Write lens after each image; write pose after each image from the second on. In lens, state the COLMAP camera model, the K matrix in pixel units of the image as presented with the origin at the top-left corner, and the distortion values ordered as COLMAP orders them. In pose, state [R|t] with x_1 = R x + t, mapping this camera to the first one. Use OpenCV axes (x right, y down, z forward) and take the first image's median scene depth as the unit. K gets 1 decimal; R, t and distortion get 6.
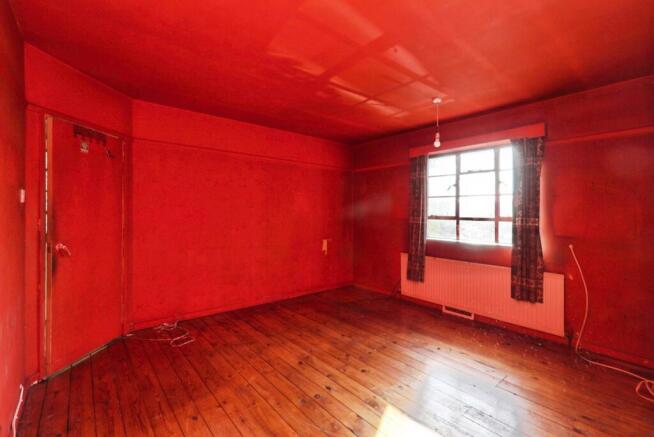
lens RADIAL K [[300.3, 0, 338.6], [0, 300.3, 210.0], [0, 0, 1]] dist [0.001161, 0.000100]
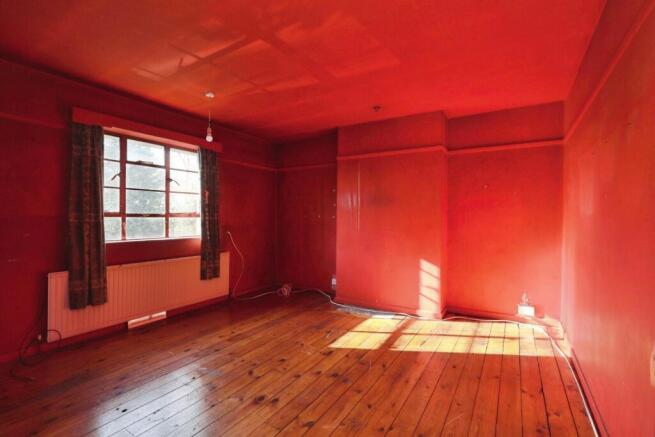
lens RADIAL K [[296.8, 0, 327.5], [0, 296.8, 218.5], [0, 0, 1]] dist [0.000743, 0.000073]
pose [[-0.293043, -0.012581, 0.956017, -0.686358], [-0.014389, 0.999858, 0.008748, 0.027860], [-0.955991, -0.011193, -0.293182, 0.854367]]
